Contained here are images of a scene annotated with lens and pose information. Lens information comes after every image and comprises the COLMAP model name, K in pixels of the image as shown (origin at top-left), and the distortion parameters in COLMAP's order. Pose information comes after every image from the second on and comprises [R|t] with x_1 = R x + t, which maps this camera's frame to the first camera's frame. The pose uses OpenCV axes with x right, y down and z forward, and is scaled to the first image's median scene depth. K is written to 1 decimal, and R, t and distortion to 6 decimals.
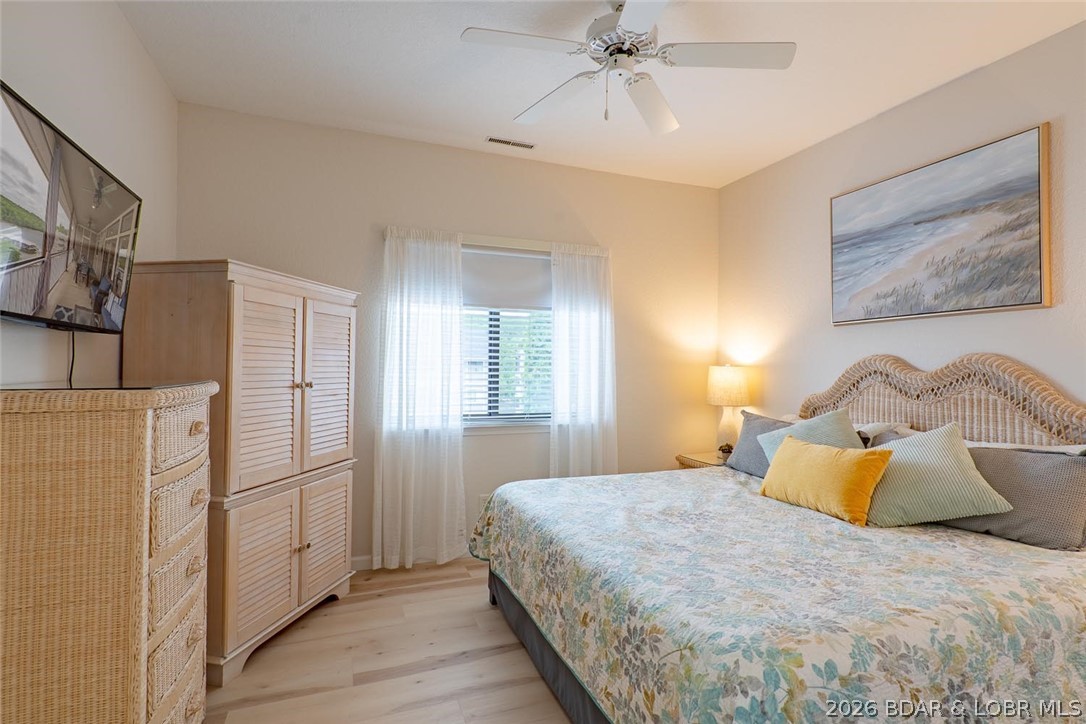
lens RADIAL K [[511.2, 0, 529.0], [0, 511.2, 362.8], [0, 0, 1]] dist [-0.006074, 0.000033]
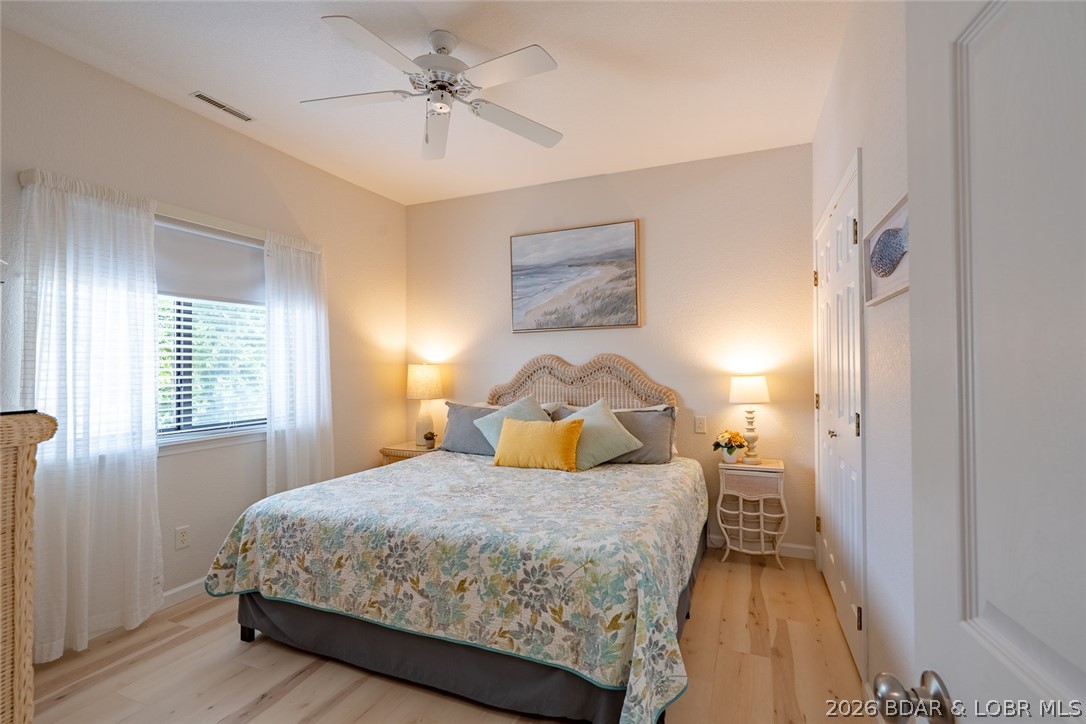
lens RADIAL K [[493.3, 0, 543.0], [0, 493.3, 362.0], [0, 0, 1]] dist [-0.003488, 0.000017]
pose [[0.701693, -0.010832, 0.712397, -0.339798], [0.010284, 0.999934, 0.005075, -0.003336], [-0.712405, 0.003765, 0.701758, 0.055633]]
